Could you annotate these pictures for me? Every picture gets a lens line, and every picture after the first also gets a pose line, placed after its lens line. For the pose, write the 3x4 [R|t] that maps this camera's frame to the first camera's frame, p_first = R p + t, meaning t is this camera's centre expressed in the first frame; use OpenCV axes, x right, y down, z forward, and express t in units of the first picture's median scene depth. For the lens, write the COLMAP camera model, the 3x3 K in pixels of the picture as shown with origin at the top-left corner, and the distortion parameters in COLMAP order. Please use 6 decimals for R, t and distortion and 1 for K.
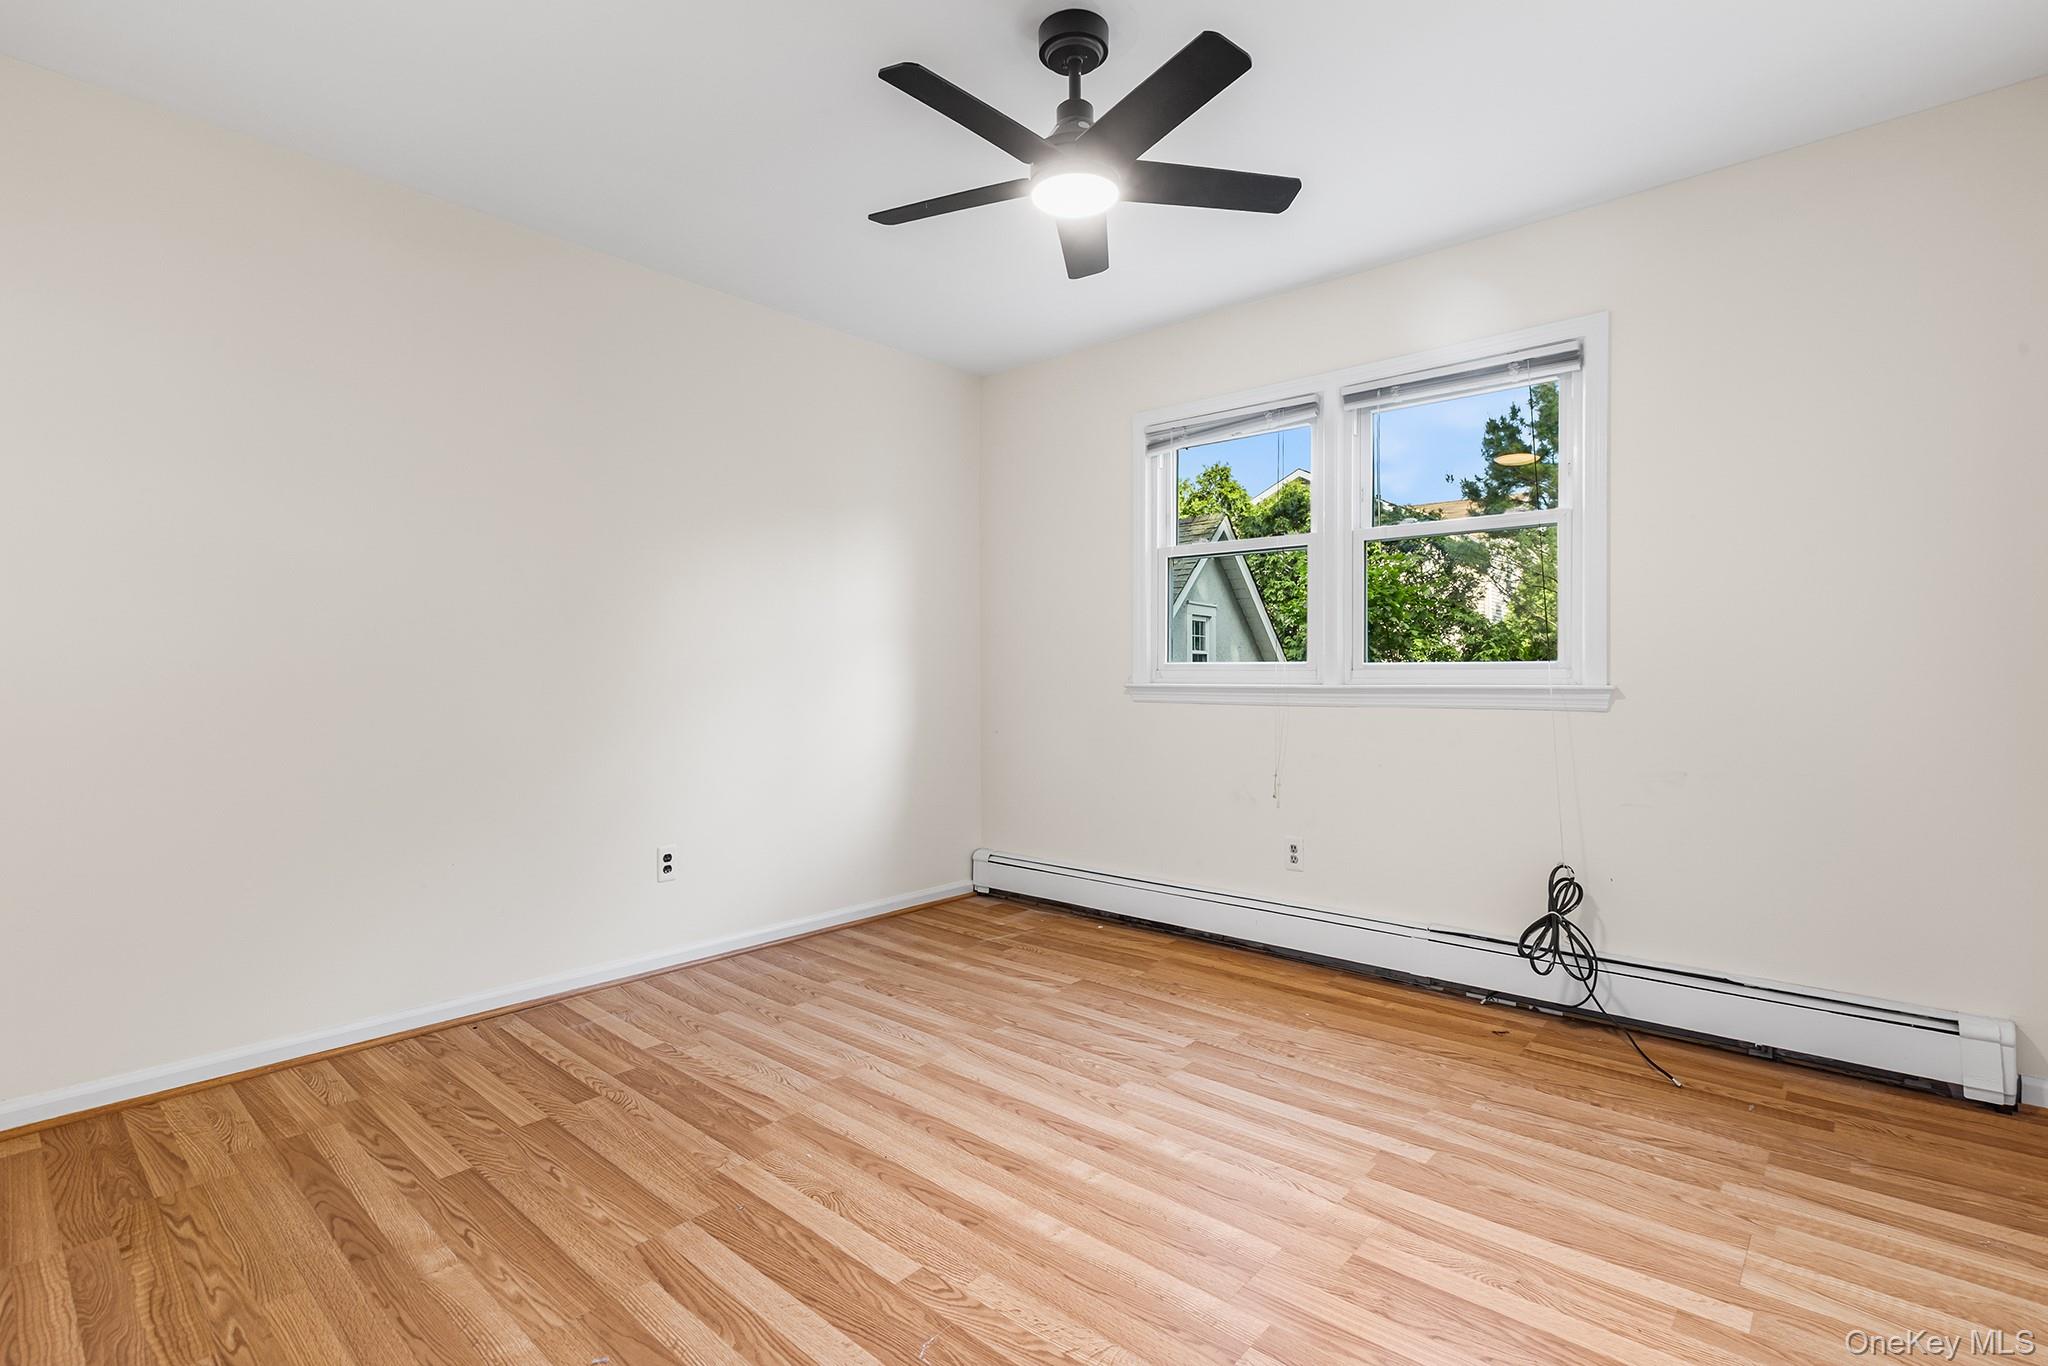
lens RADIAL K [[929.8, 0, 1024.0], [0, 929.8, 683.0], [0, 0, 1]] dist [-0.000366, -0.000138]
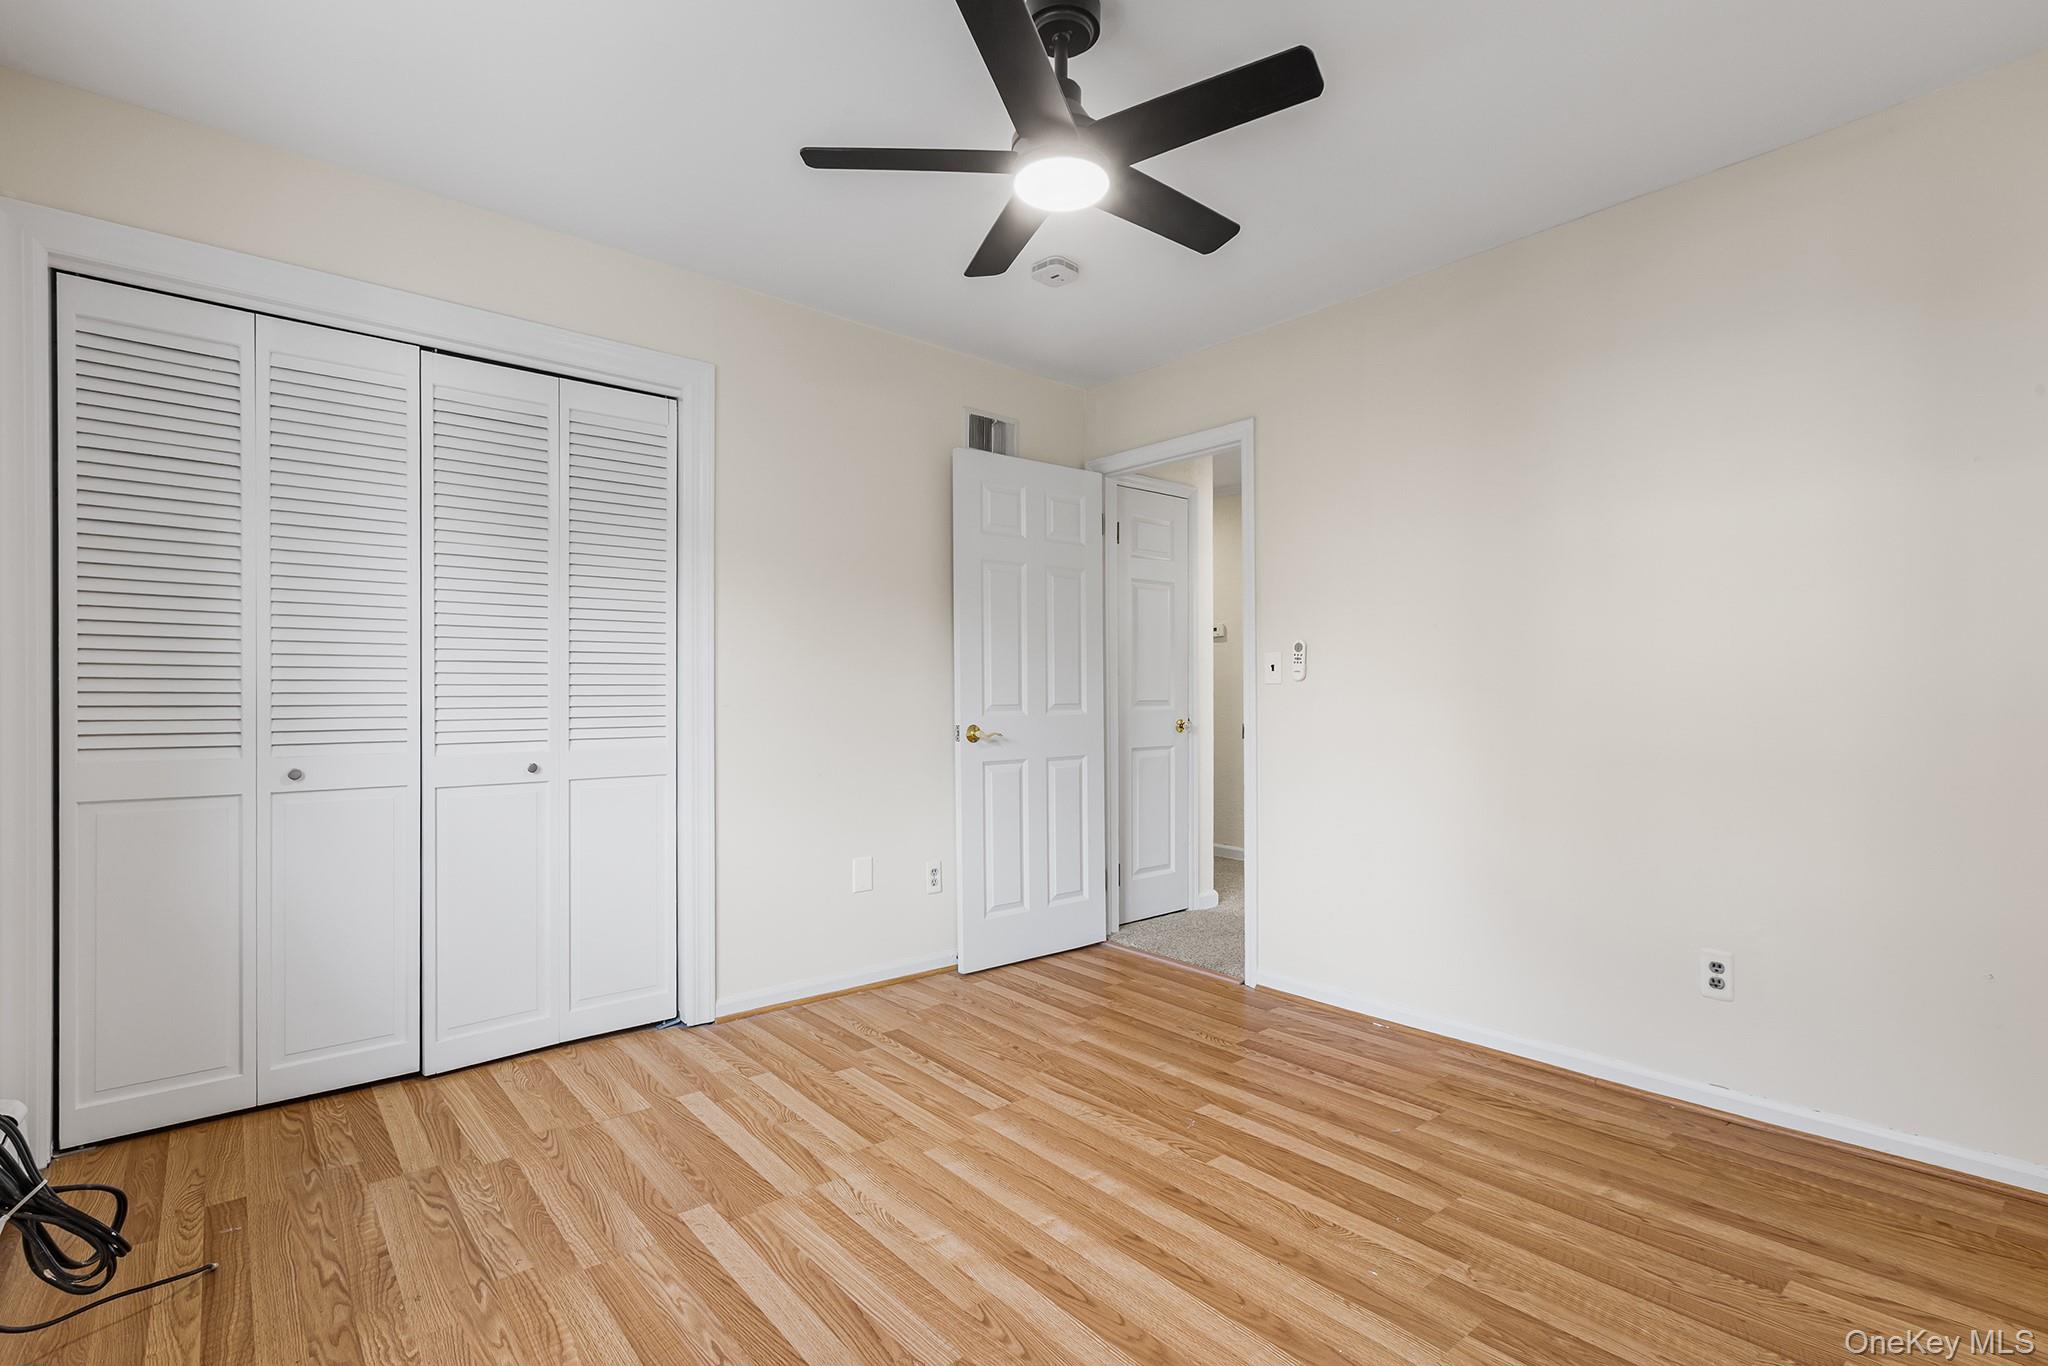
lens RADIAL K [[987.3, 0, 1019.9], [0, 987.3, 676.8], [0, 0, 1]] dist [0.023071, -0.000037]
pose [[-0.989043, 0.003288, 0.147590, -0.052951], [0.001664, 0.999937, -0.011130, -0.028055], [-0.147617, -0.010762, -0.988986, 2.134590]]
